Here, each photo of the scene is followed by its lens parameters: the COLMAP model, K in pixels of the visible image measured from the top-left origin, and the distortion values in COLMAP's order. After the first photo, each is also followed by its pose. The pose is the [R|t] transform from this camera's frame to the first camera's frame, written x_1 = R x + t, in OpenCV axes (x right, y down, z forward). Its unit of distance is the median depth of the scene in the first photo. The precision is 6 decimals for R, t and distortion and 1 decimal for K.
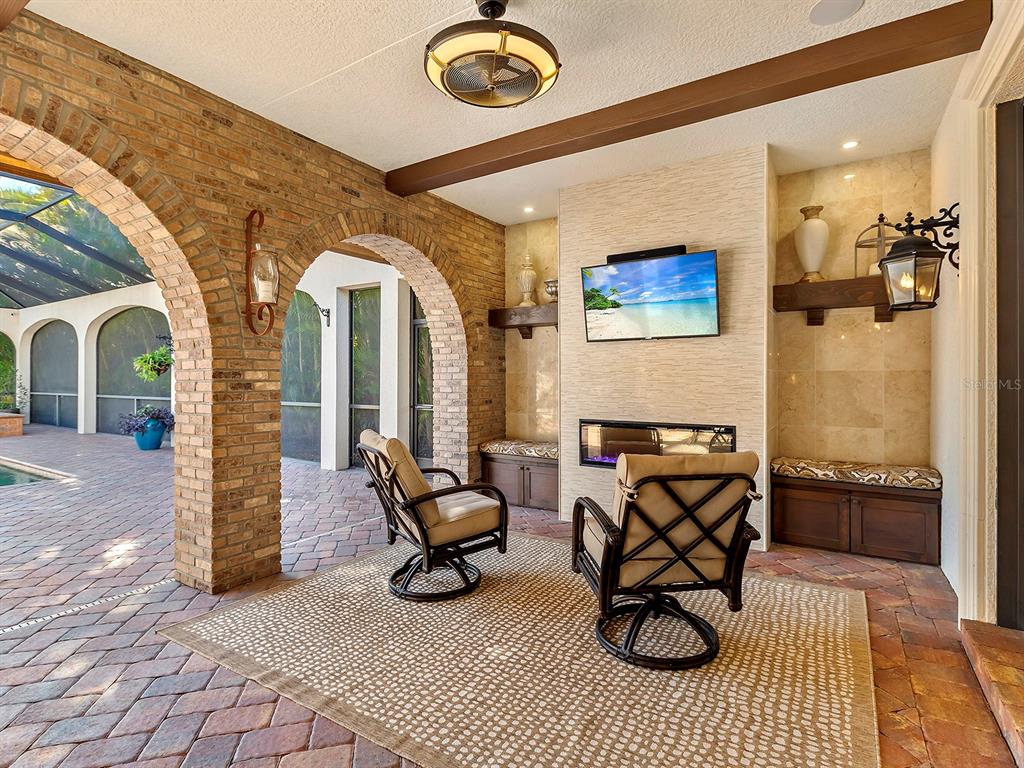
lens RADIAL K [[506.5, 0, 522.9], [0, 506.5, 378.0], [0, 0, 1]] dist [0.006530, -0.002871]
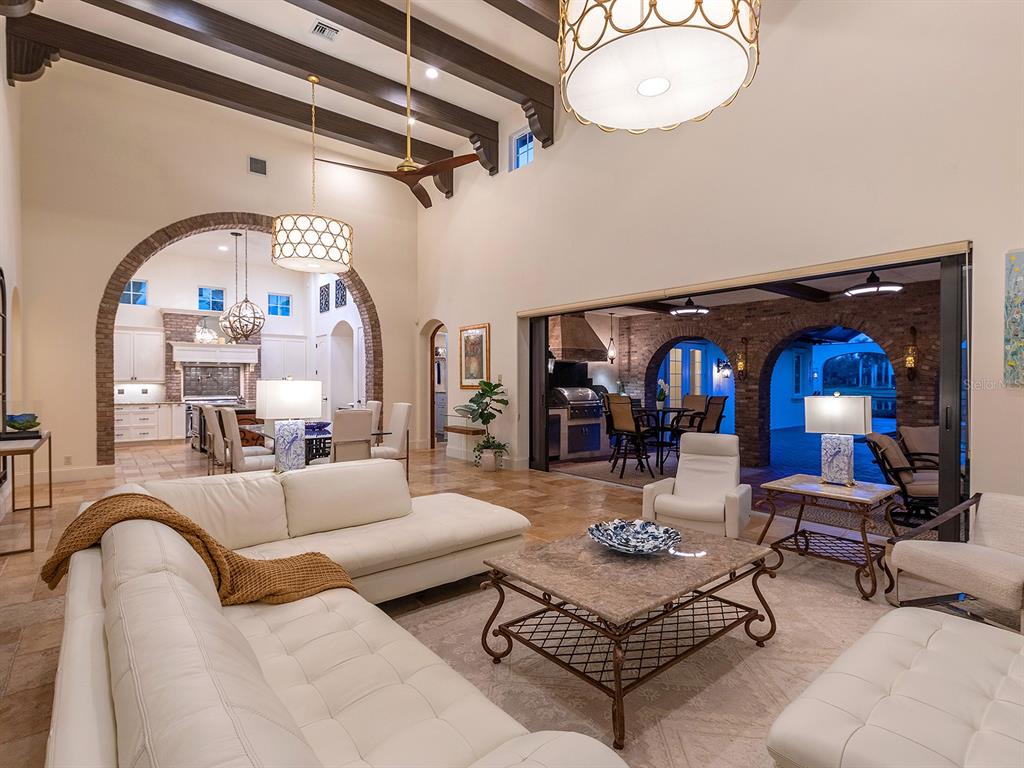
lens RADIAL K [[506.5, 0, 509.7], [0, 506.5, 384.1], [0, 0, 1]] dist [0.006530, -0.002871]
pose [[-0.337771, 0.004940, -0.941215, 2.225674], [-0.002135, 0.999980, 0.006015, -0.077011], [0.941226, 0.004041, -0.337753, 0.054811]]
